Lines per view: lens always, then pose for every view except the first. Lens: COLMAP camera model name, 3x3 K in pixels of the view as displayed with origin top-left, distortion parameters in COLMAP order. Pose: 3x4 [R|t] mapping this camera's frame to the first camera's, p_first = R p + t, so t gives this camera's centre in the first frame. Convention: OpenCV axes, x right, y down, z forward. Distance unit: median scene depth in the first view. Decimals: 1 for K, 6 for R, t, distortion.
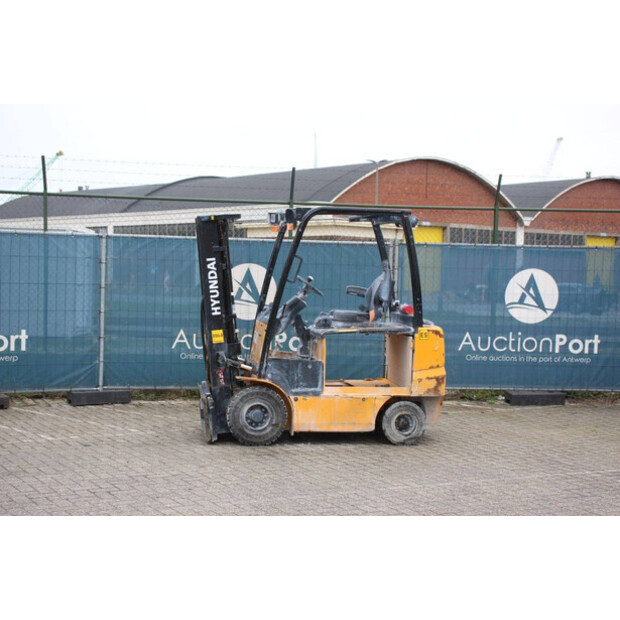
lens RADIAL K [[1120.0, 0, 310.0], [0, 1120.0, 310.0], [0, 0, 1]] dist [0.183050, 0.095830]
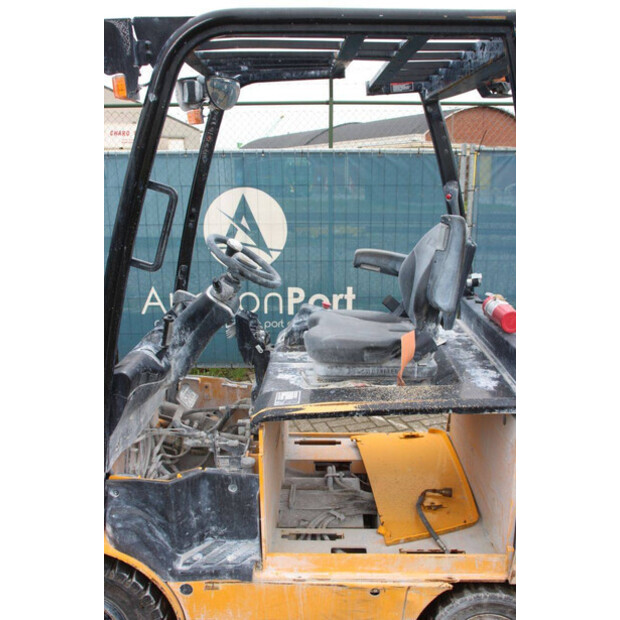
lens RADIAL K [[576.8, 0, 317.9], [0, 576.8, 317.5], [0, 0, 1]] dist [-0.120704, 0.126772]
pose [[0.985866, 0.012885, -0.167038, 0.057920], [0.021525, 0.979033, 0.202560, -0.042310], [0.166146, -0.203292, 0.964919, 0.827989]]
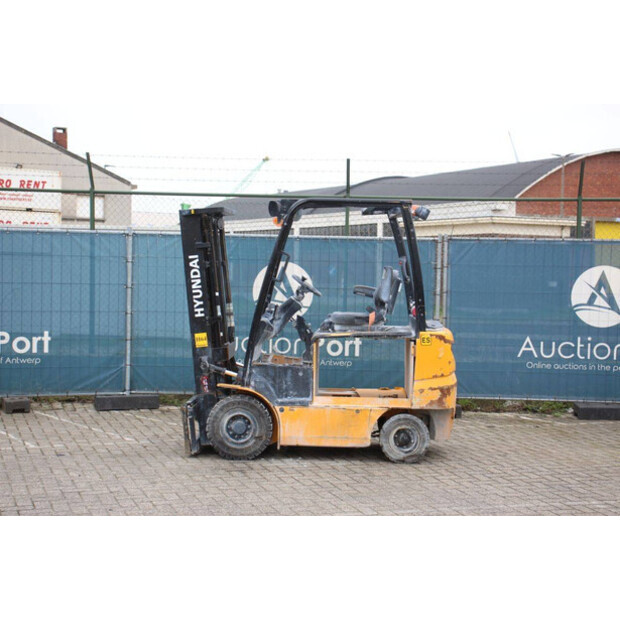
lens RADIAL K [[1120.0, 0, 310.0], [0, 1120.0, 310.0], [0, 0, 1]] dist [0.183050, 0.095830]
pose [[0.983476, 0.002600, -0.181020, 0.170564], [-0.002718, 0.999996, -0.000405, -0.001082], [0.181018, 0.000891, 0.983479, 0.105598]]
